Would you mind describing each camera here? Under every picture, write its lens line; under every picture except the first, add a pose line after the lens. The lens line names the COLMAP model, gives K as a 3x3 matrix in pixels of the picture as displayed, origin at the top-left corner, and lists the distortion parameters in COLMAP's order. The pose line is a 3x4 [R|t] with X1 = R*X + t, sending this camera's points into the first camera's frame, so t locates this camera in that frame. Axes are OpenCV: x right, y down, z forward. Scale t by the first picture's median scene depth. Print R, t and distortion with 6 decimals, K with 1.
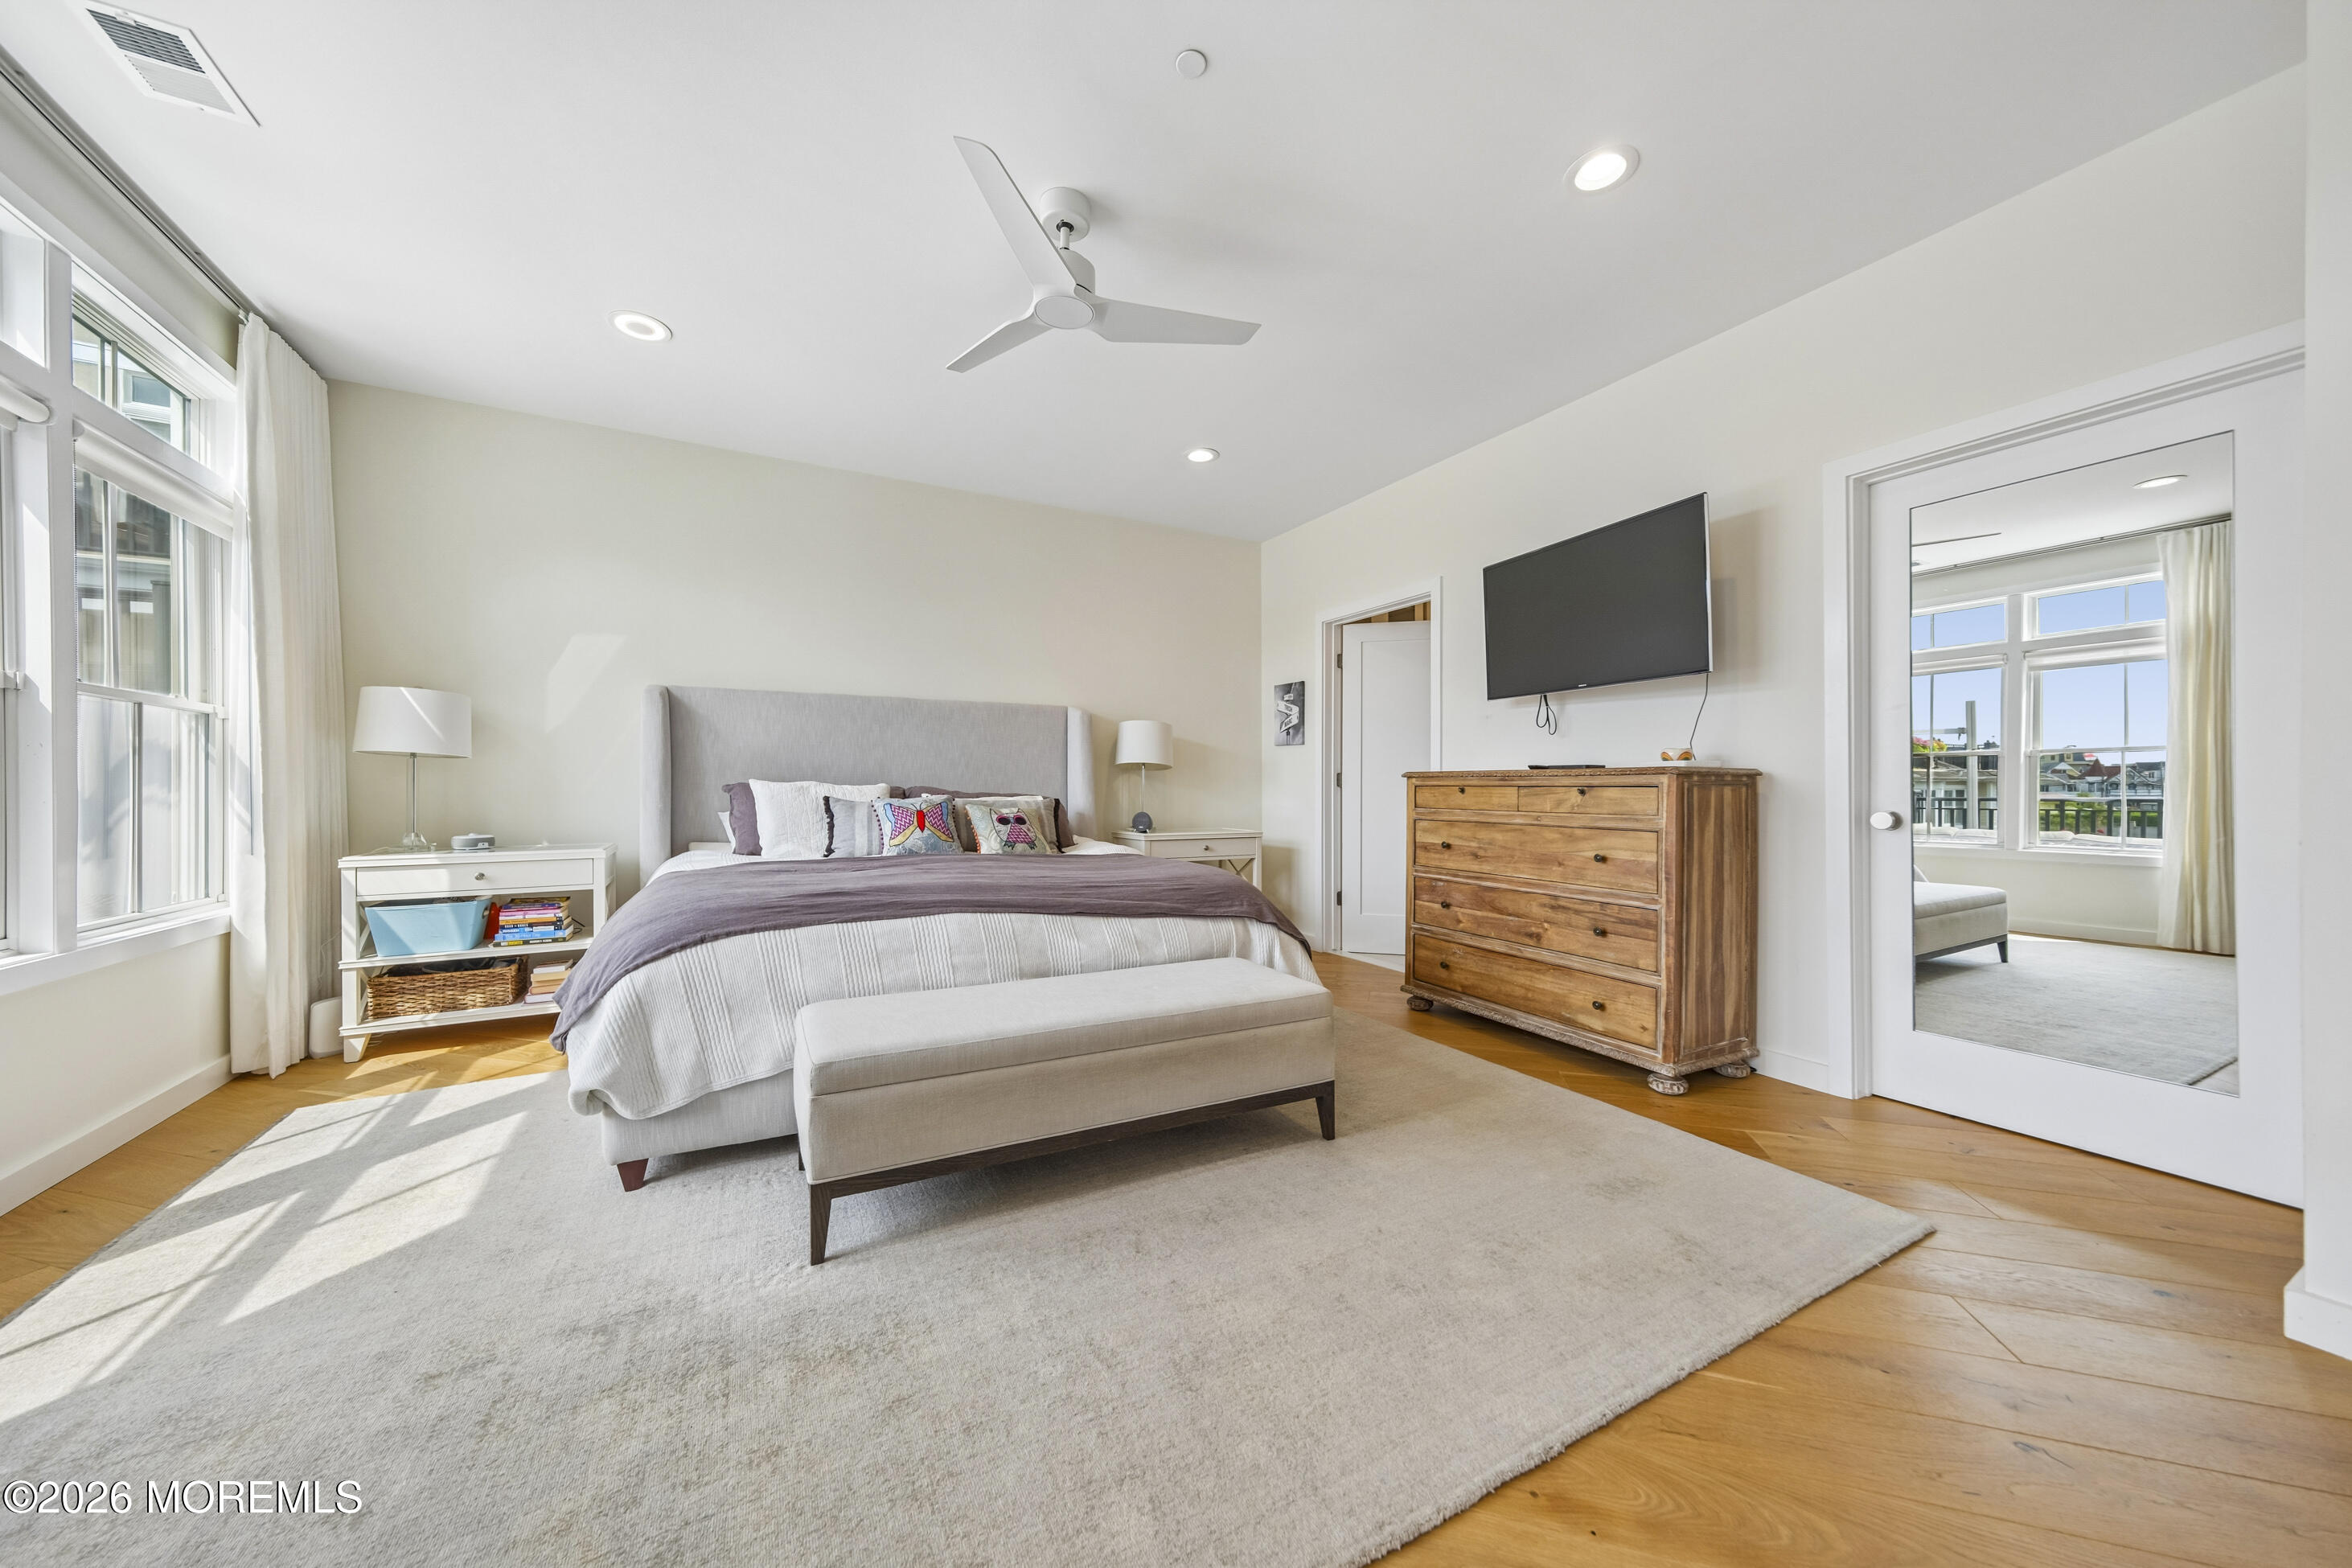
lens RADIAL K [[818.4, 0, 1167.8], [0, 818.4, 788.0], [0, 0, 1]] dist [-0.003314, 0.003652]
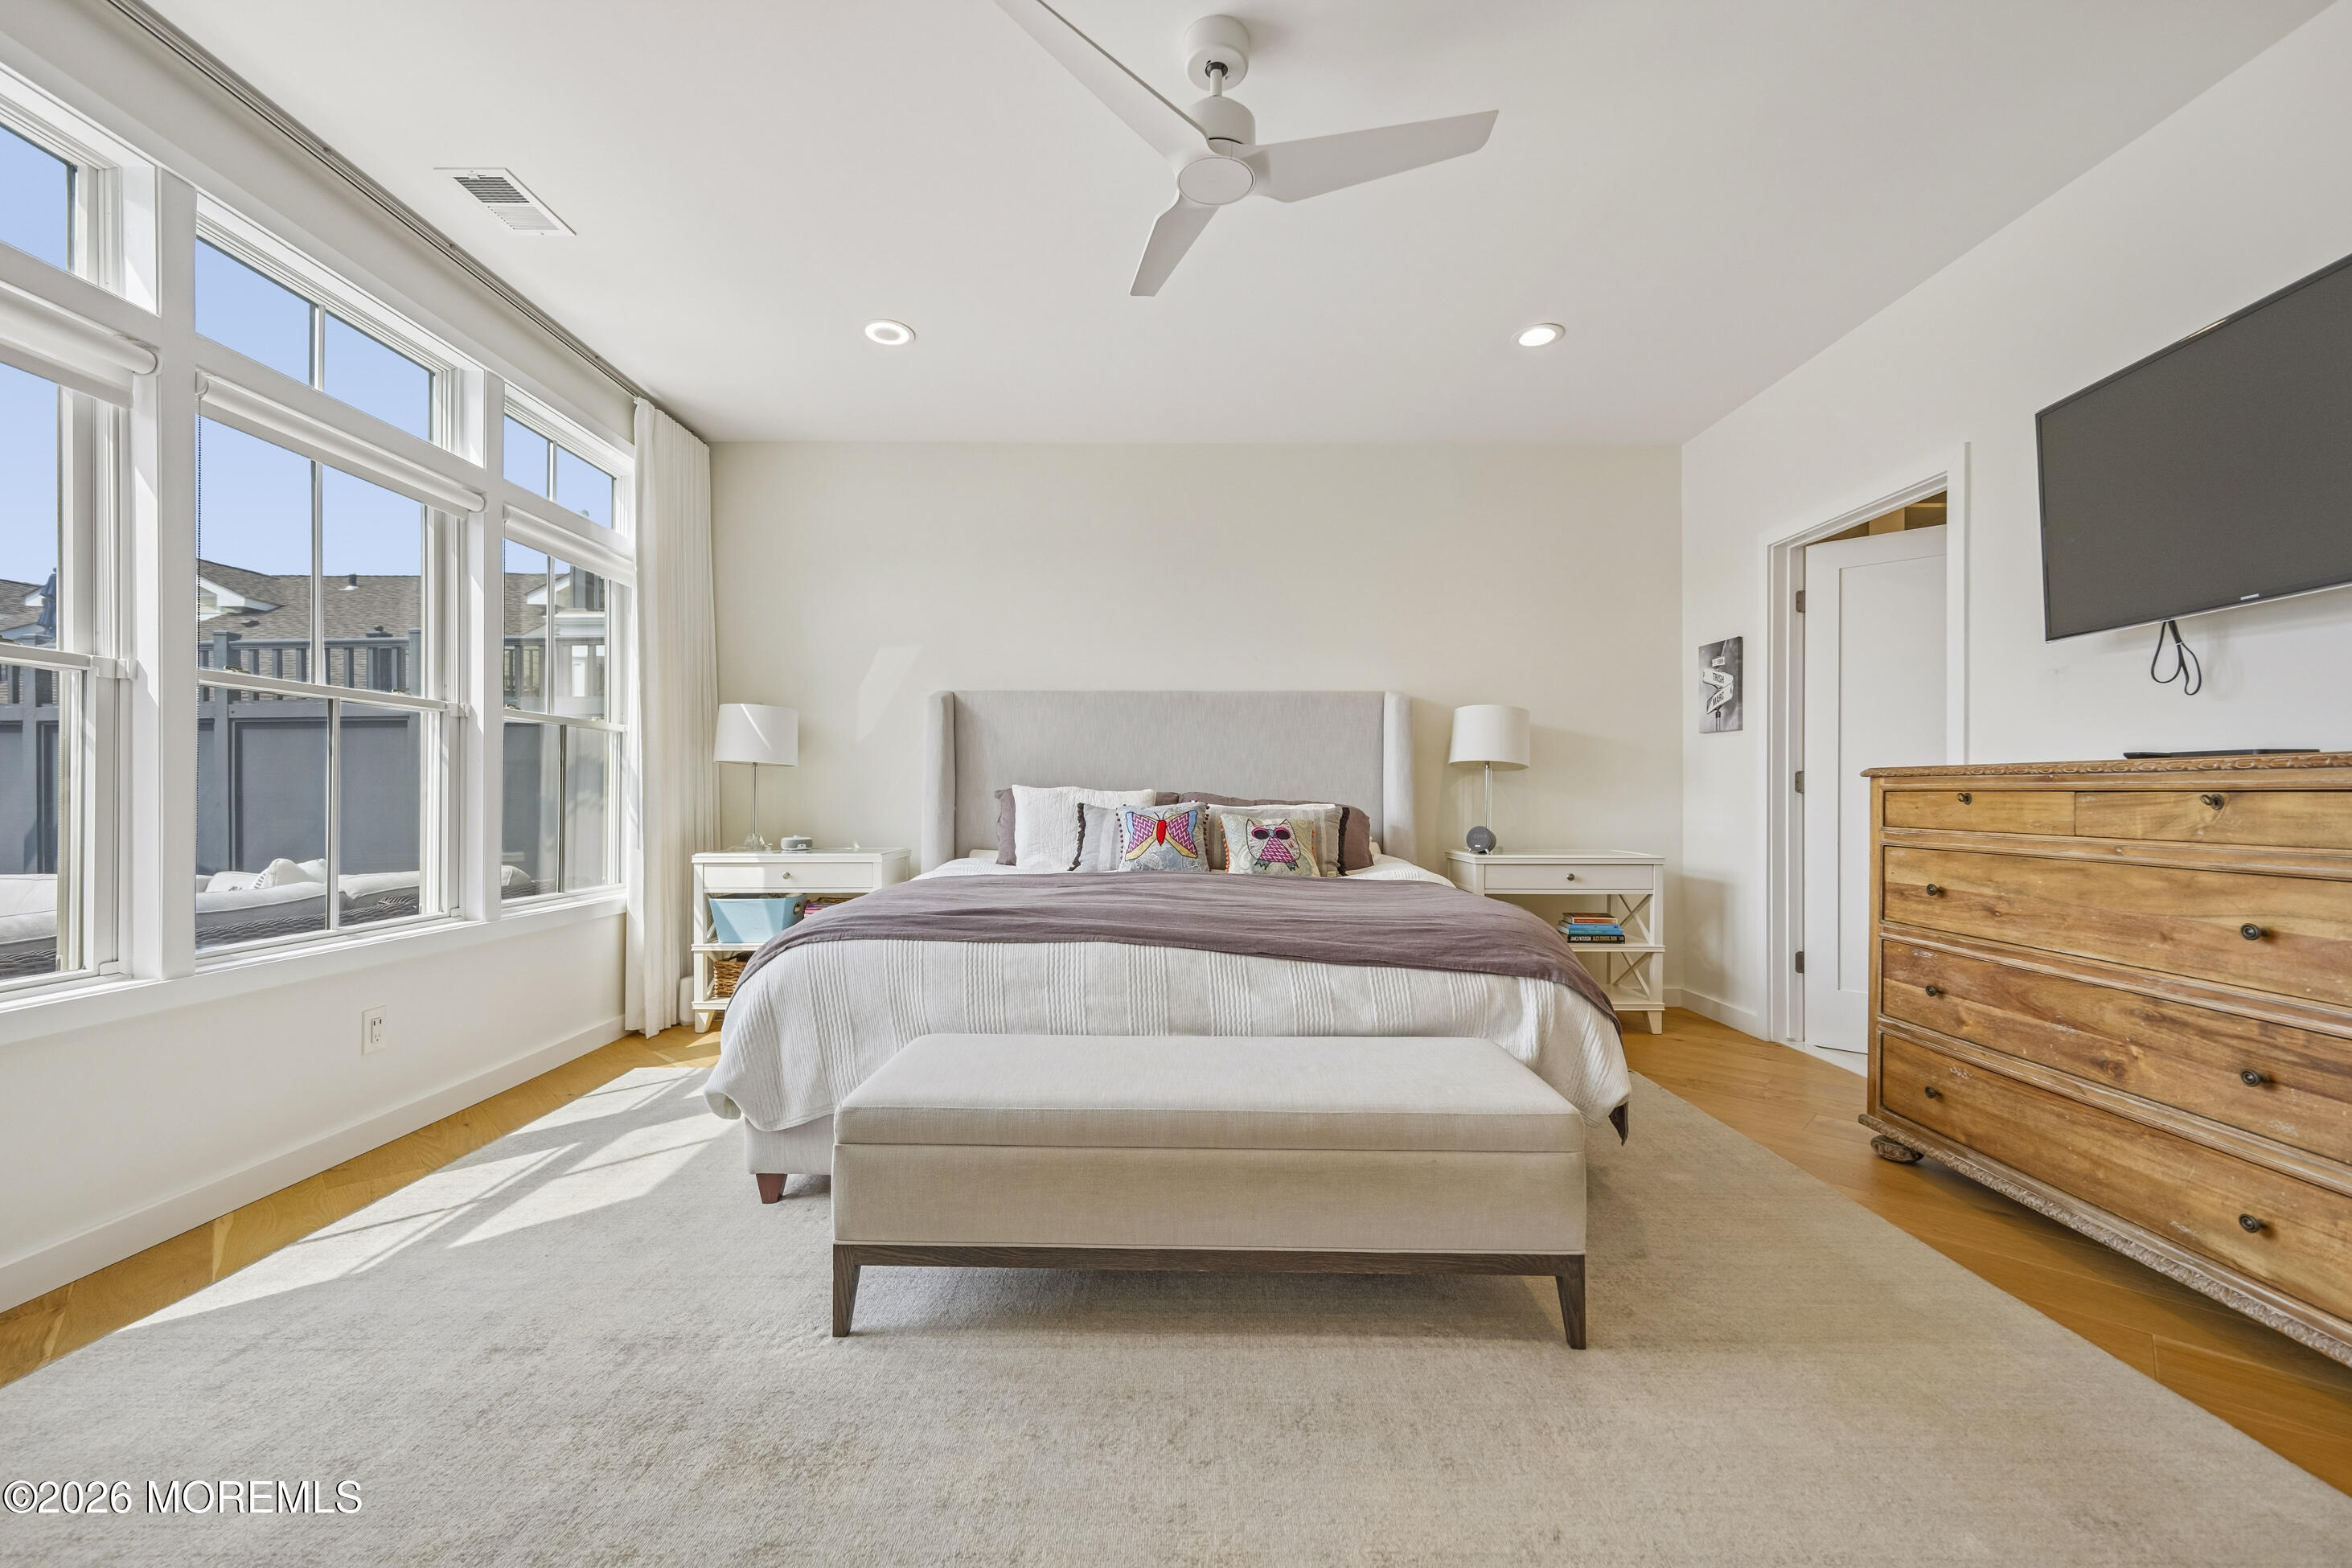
lens RADIAL K [[937.5, 0, 1170.2], [0, 937.5, 789.6], [0, 0, 1]] dist [-0.002124, 0.003400]
pose [[0.879161, -0.001881, -0.476521, 0.185285], [-0.000701, 0.999986, -0.005239, 0.000860], [0.476525, 0.004940, 0.879147, 0.144904]]
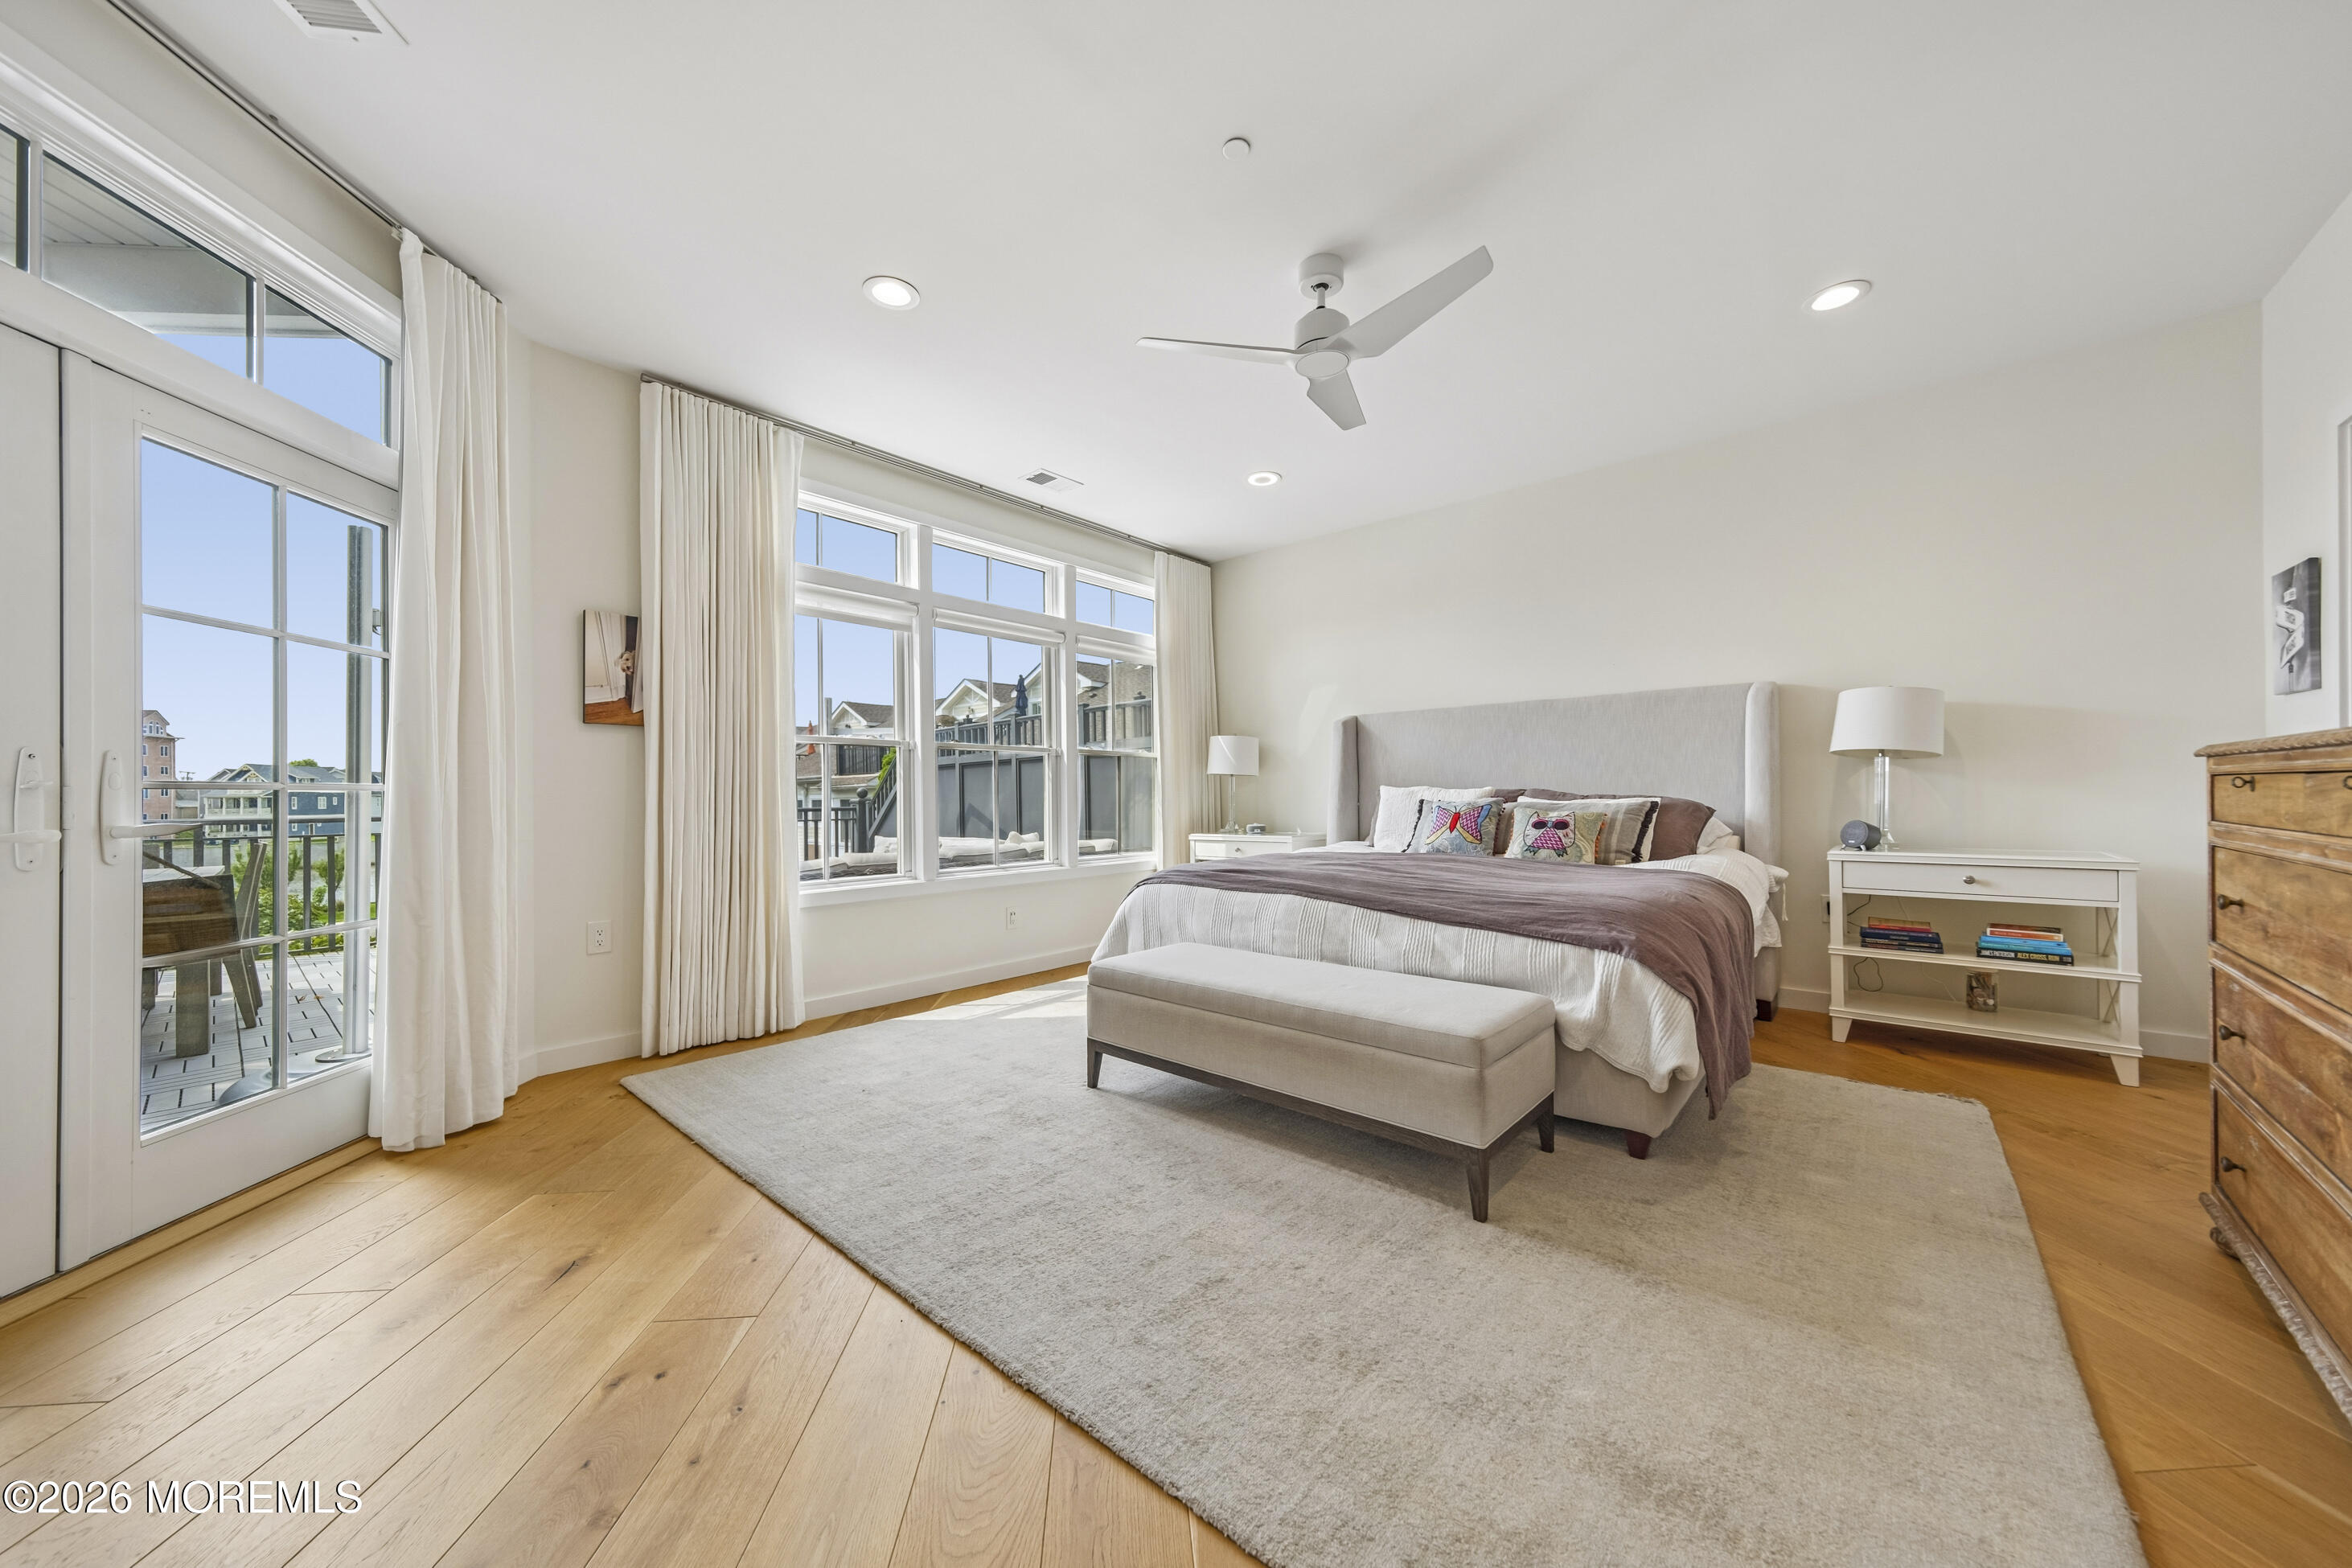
lens RADIAL K [[818.4, 0, 1167.8], [0, 818.4, 788.0], [0, 0, 1]] dist [-0.003314, 0.003652]
pose [[0.346264, -0.015013, -0.938017, 0.596087], [0.014322, 0.999840, -0.010716, 0.001776], [0.938028, -0.009724, 0.346424, 0.297783]]
